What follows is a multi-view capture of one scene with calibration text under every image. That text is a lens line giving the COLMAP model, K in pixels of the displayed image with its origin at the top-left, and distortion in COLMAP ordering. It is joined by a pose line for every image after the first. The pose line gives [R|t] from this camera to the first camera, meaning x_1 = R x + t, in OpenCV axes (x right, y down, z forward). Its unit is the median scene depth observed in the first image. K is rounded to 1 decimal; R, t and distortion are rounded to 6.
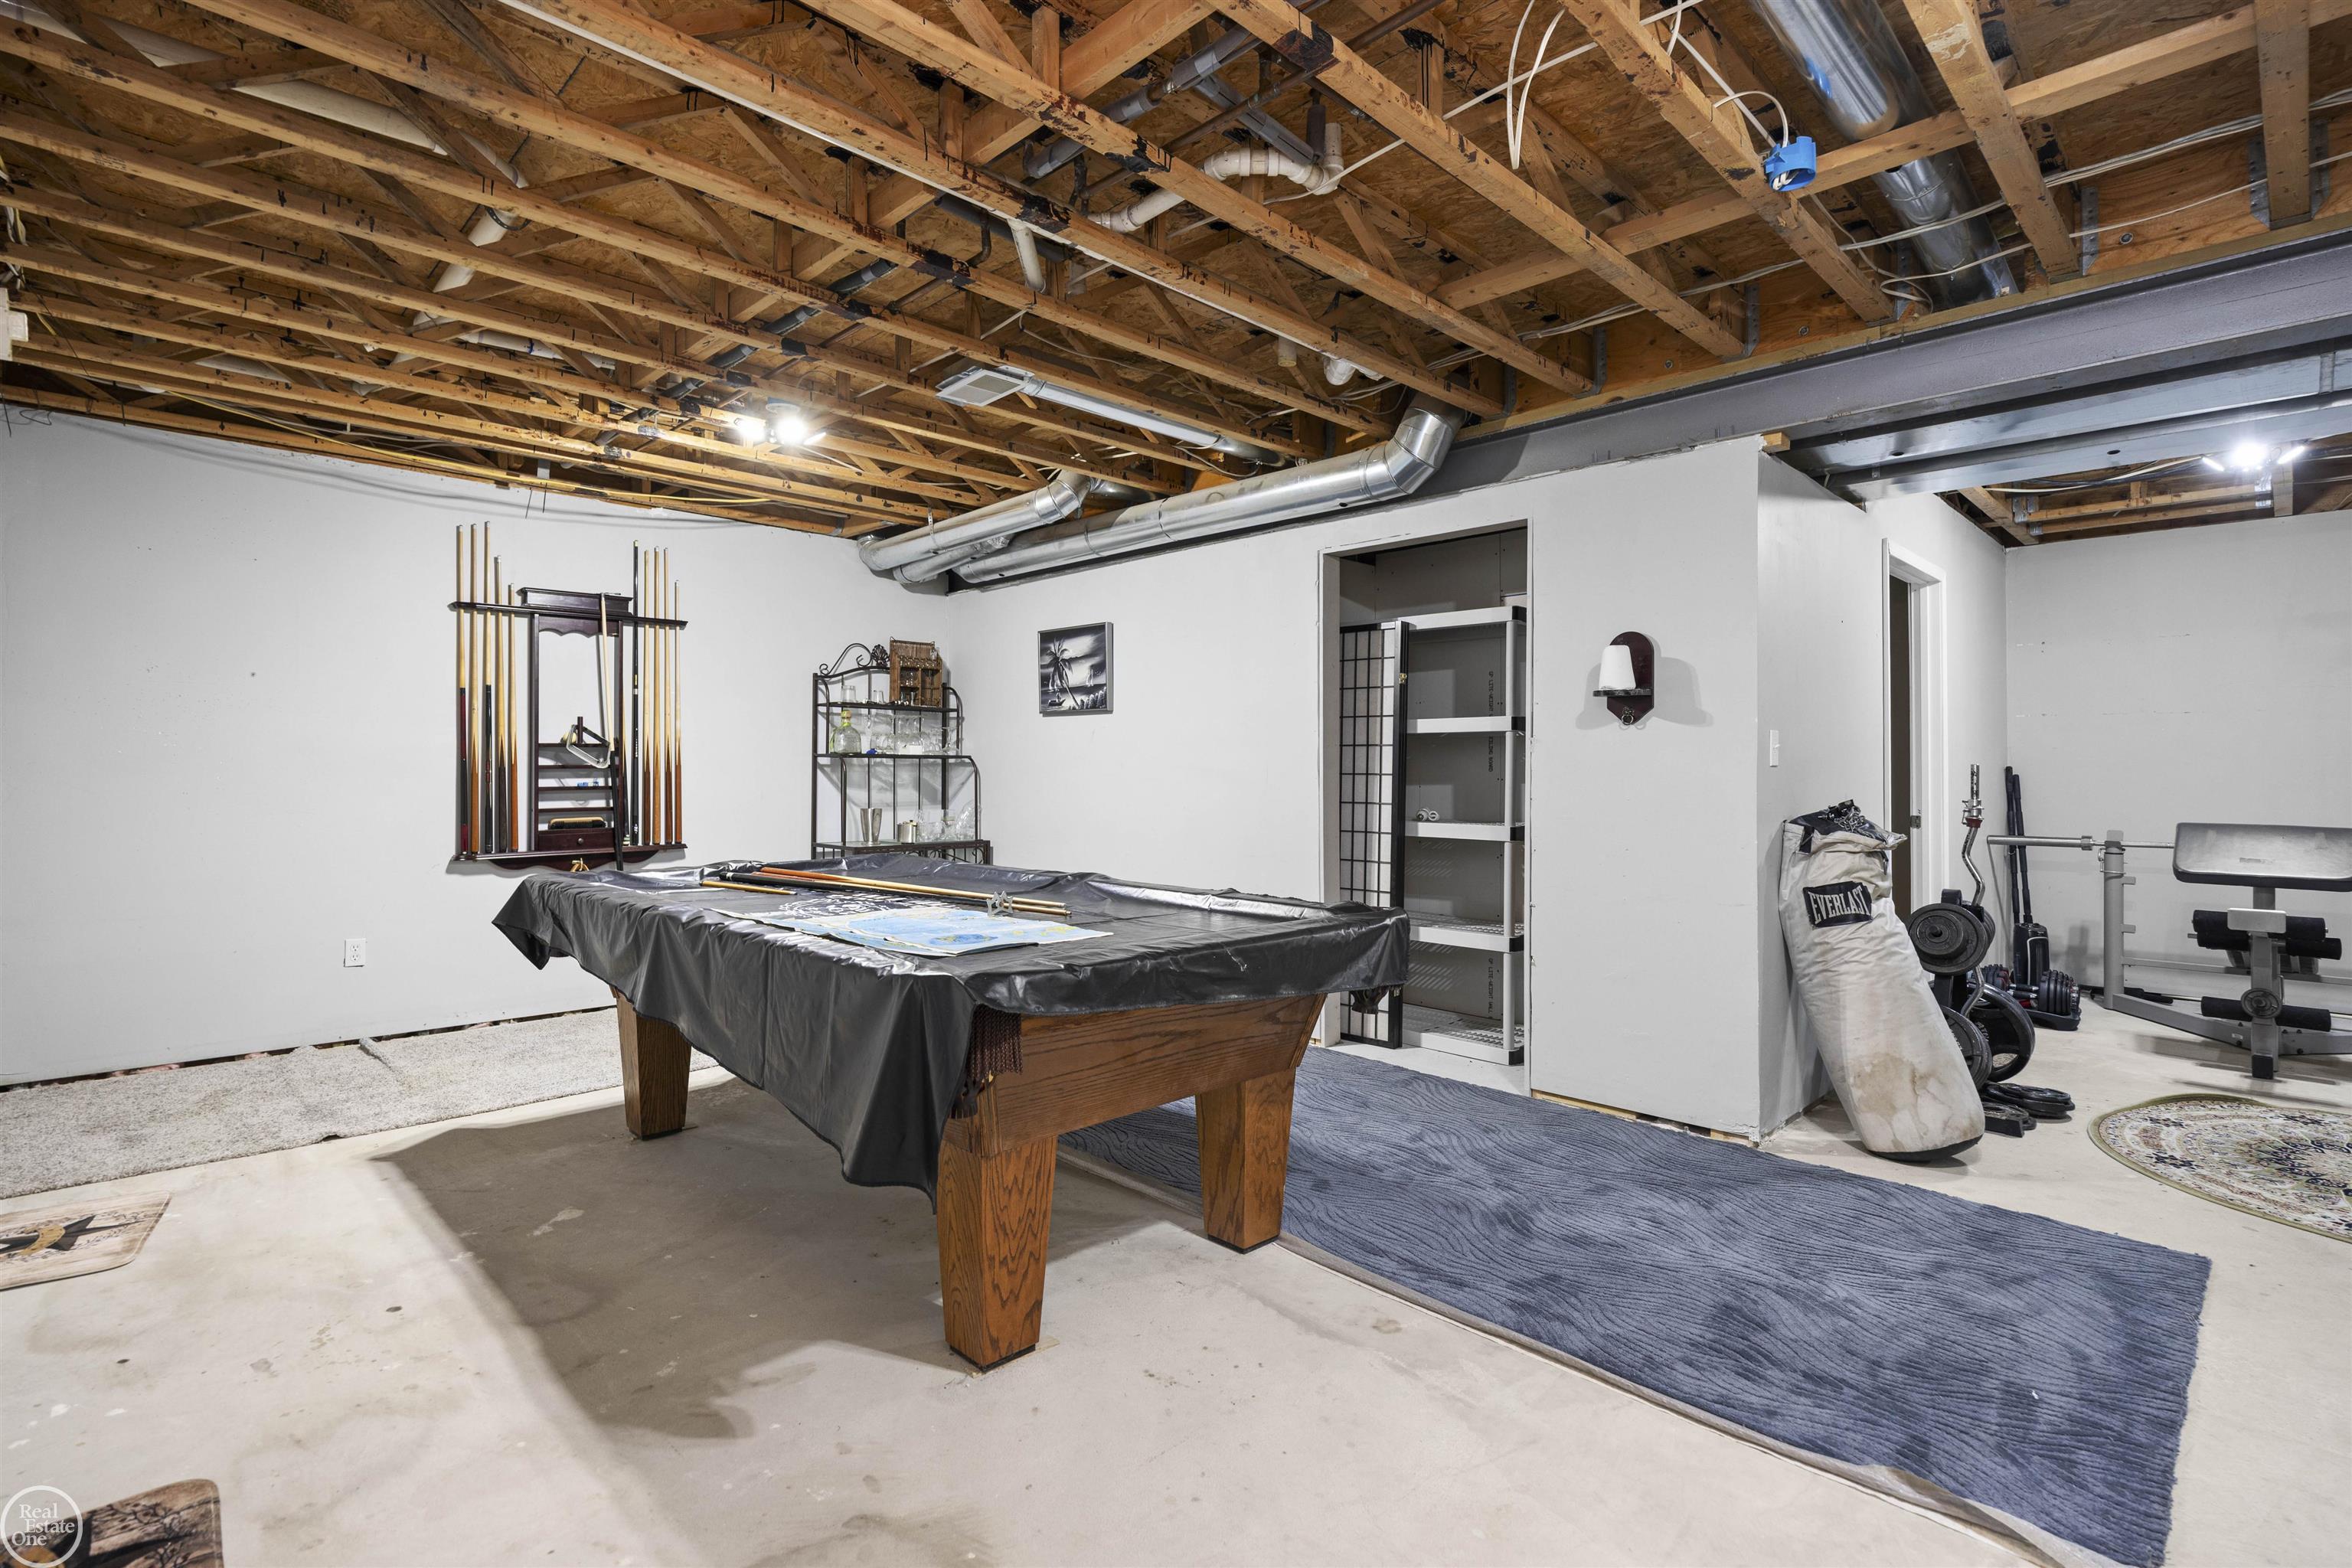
lens RADIAL K [[1123.9, 0, 1167.6], [0, 1123.9, 769.8], [0, 0, 1]] dist [0.000615, -0.000280]
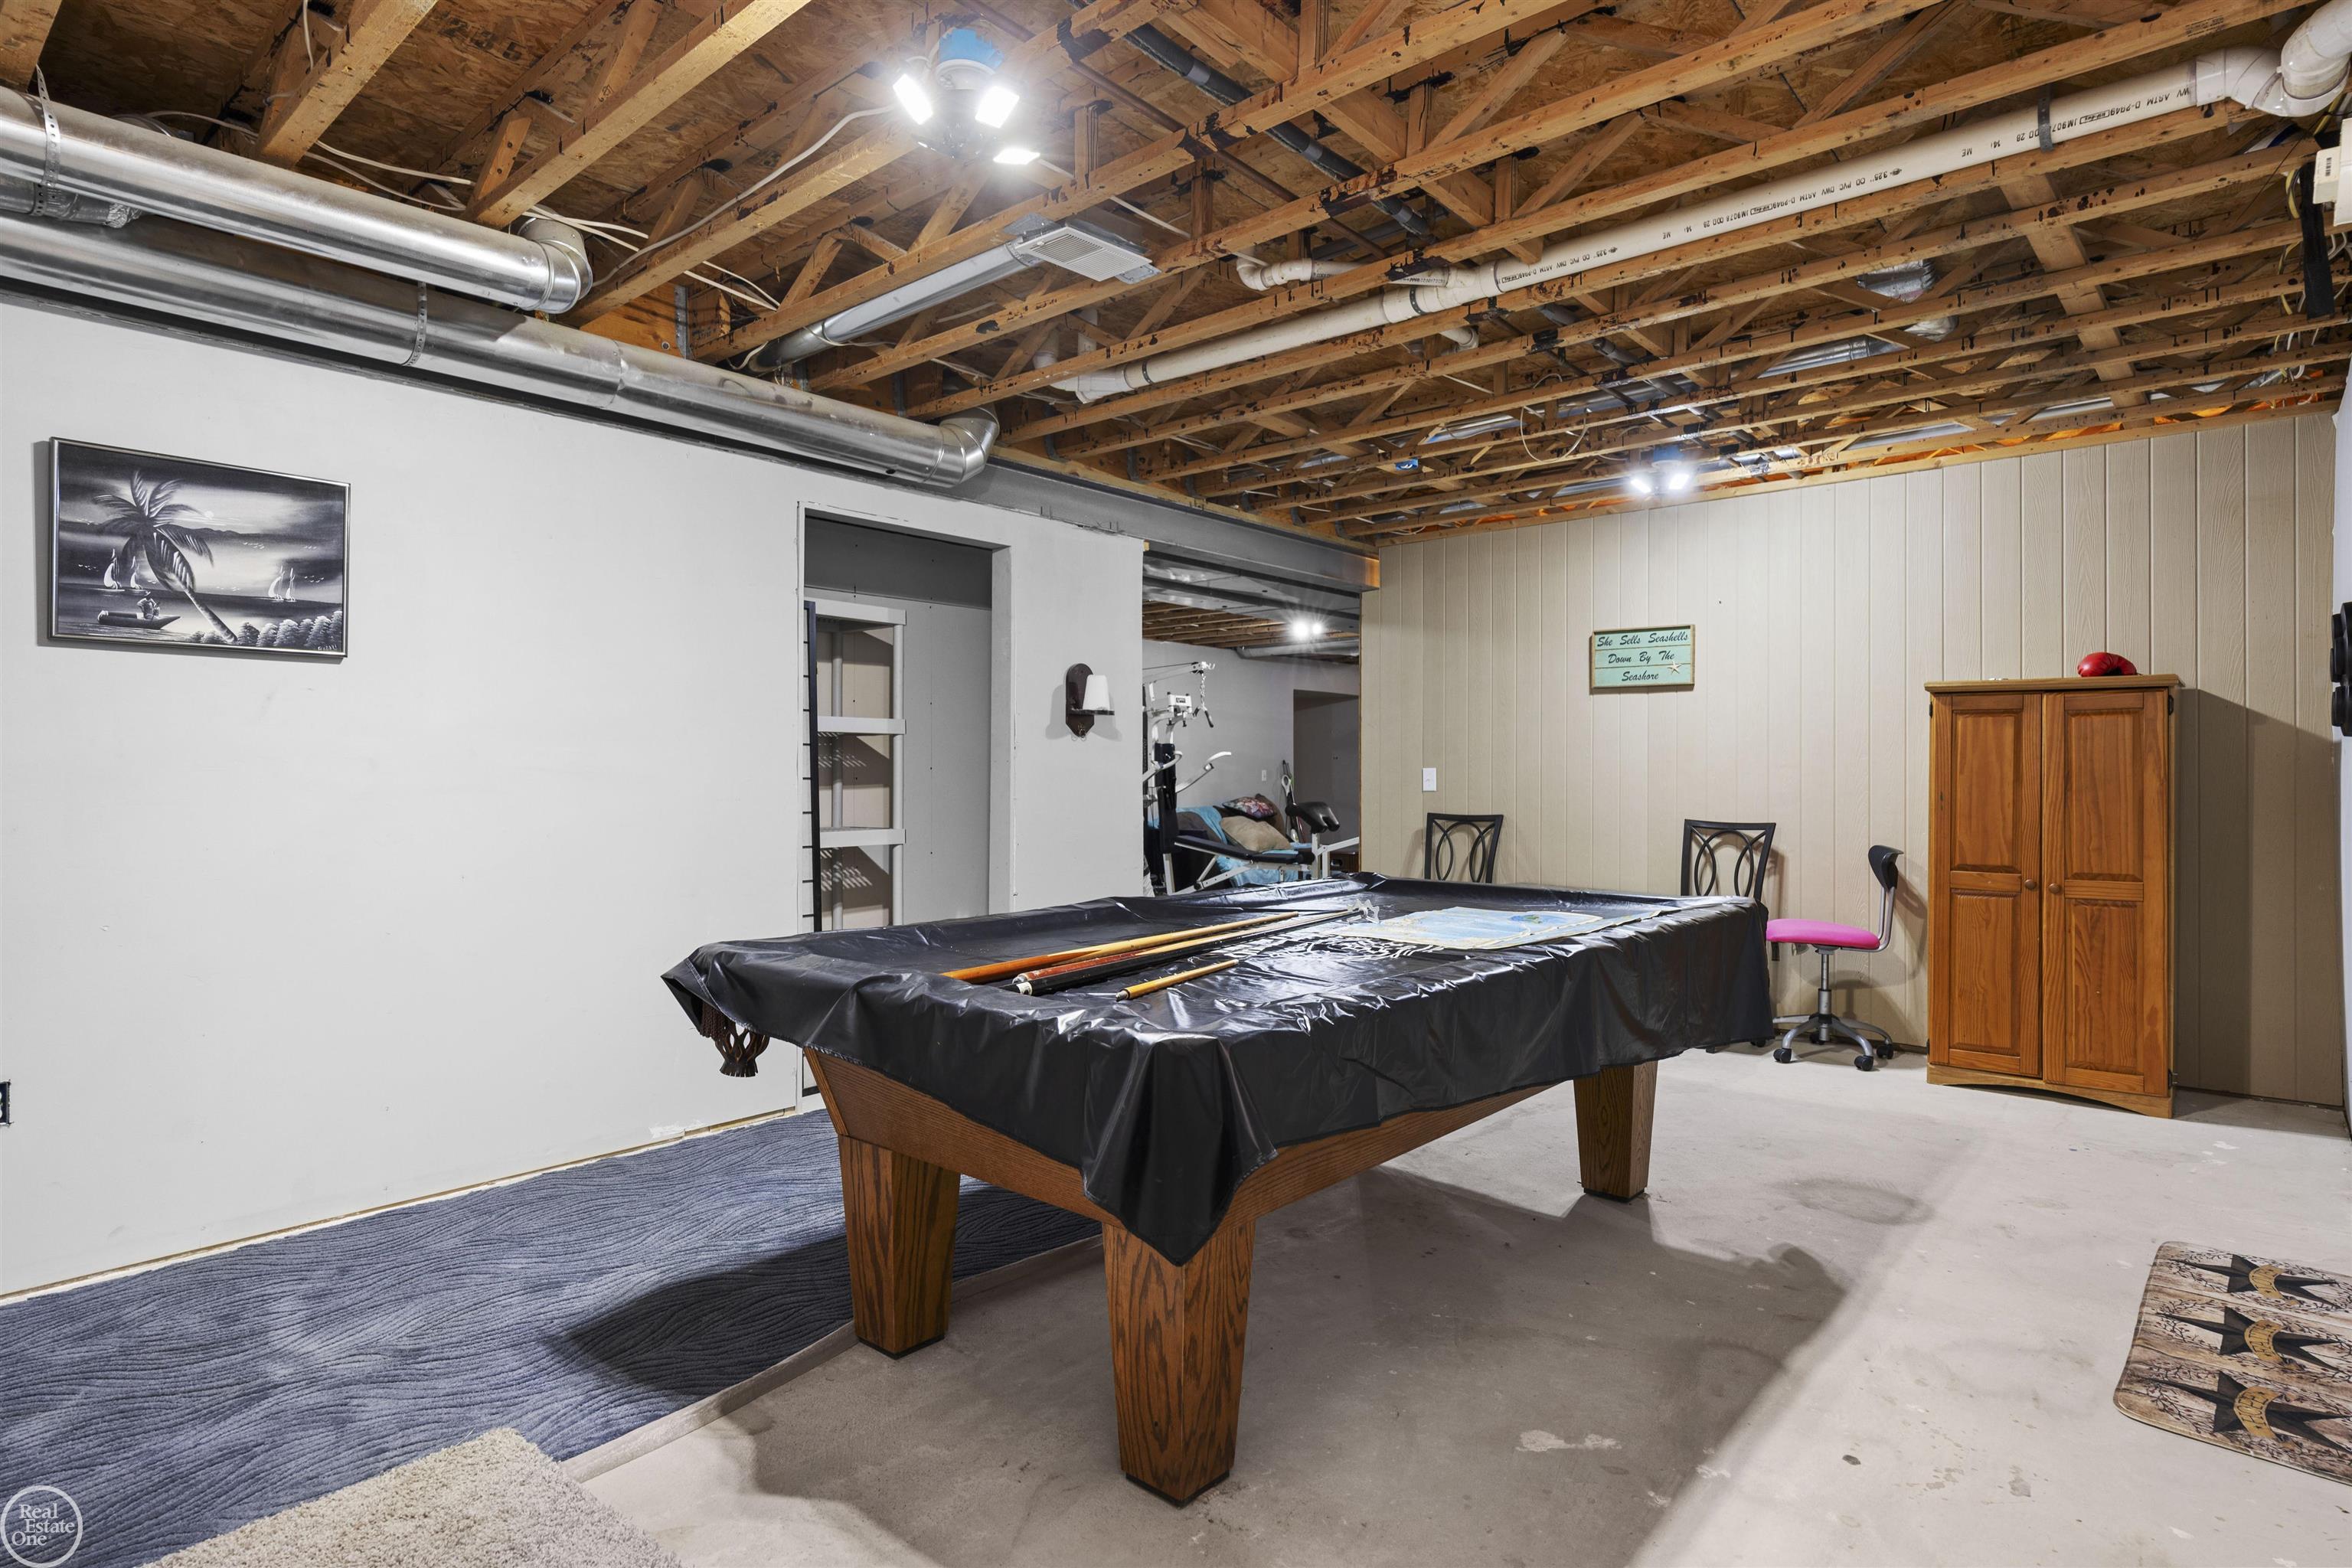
lens RADIAL K [[1202.6, 0, 1236.6], [0, 1202.6, 774.5], [0, 0, 1]] dist [-0.004973, -0.001279]
pose [[-0.105290, -0.002662, 0.994438, -0.706641], [0.000657, 0.999996, 0.002746, -0.000956], [-0.994441, 0.000942, -0.105288, 0.725989]]
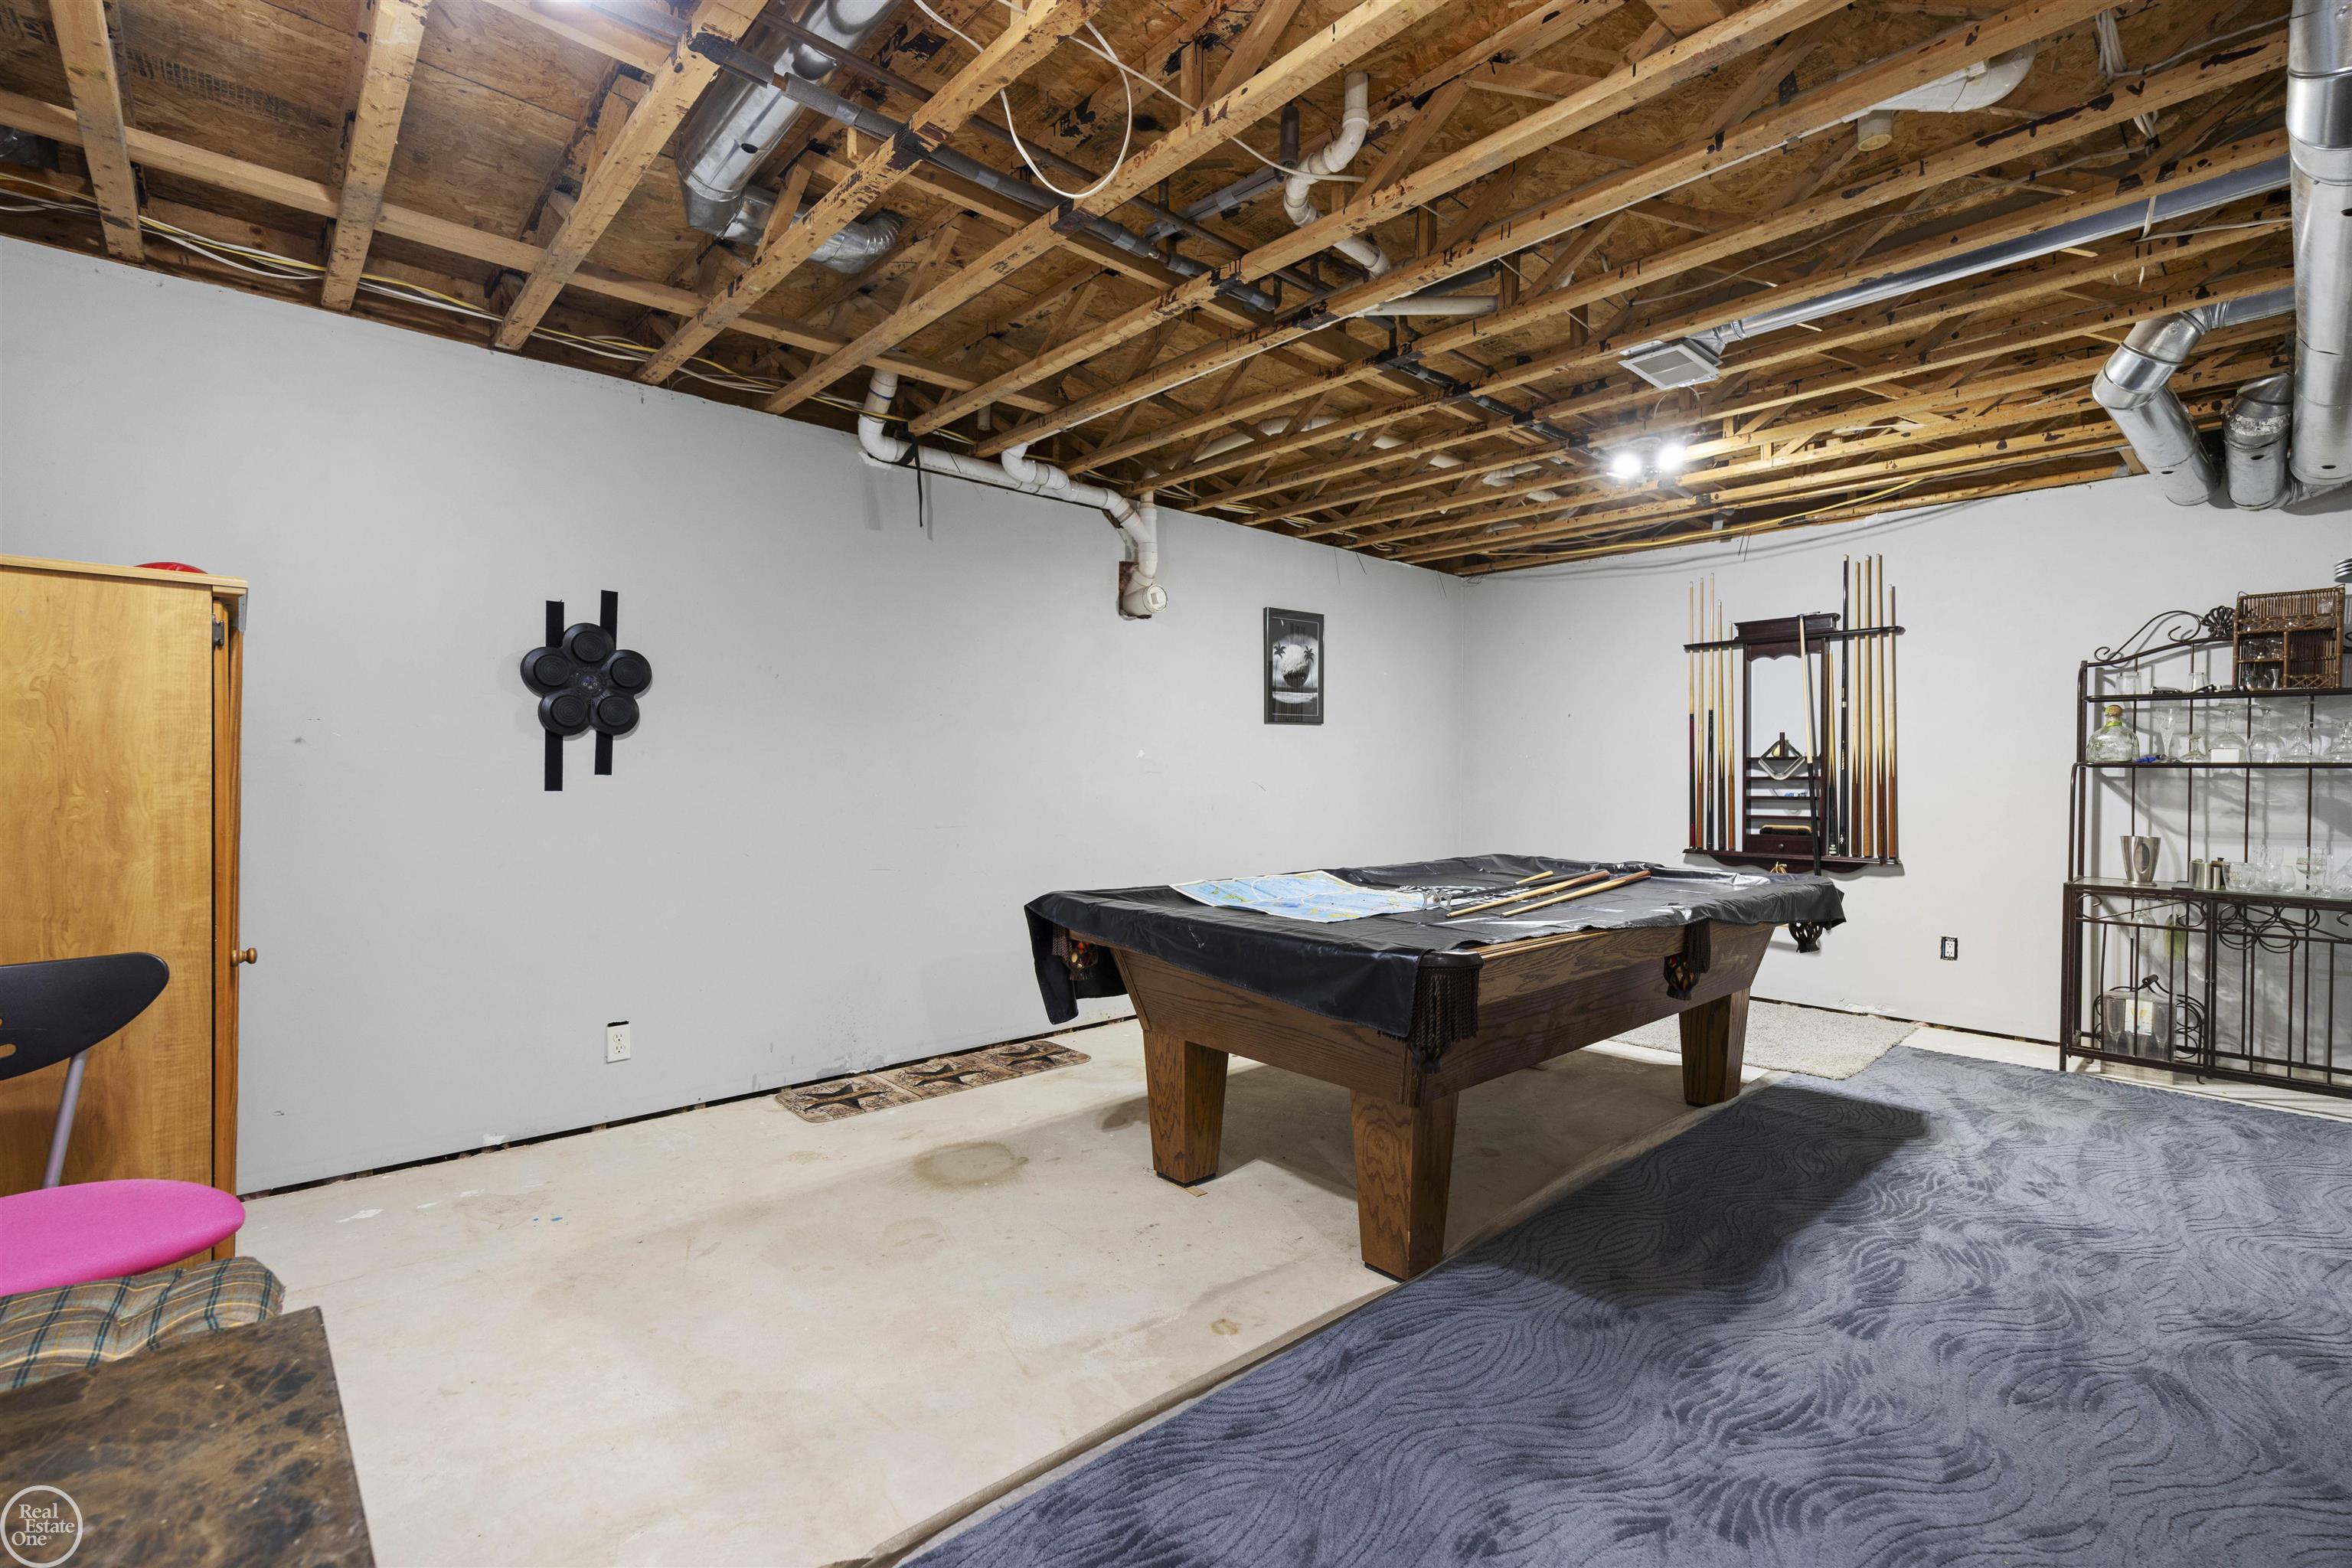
lens RADIAL K [[1057.4, 0, 1173.3], [0, 1057.4, 783.6], [0, 0, 1]] dist [-0.001187, -0.000560]
pose [[-0.047803, 0.005224, -0.998843, 0.537344], [-0.009502, 0.999939, 0.005684, 0.002126], [0.998812, 0.009762, -0.047751, 0.468959]]
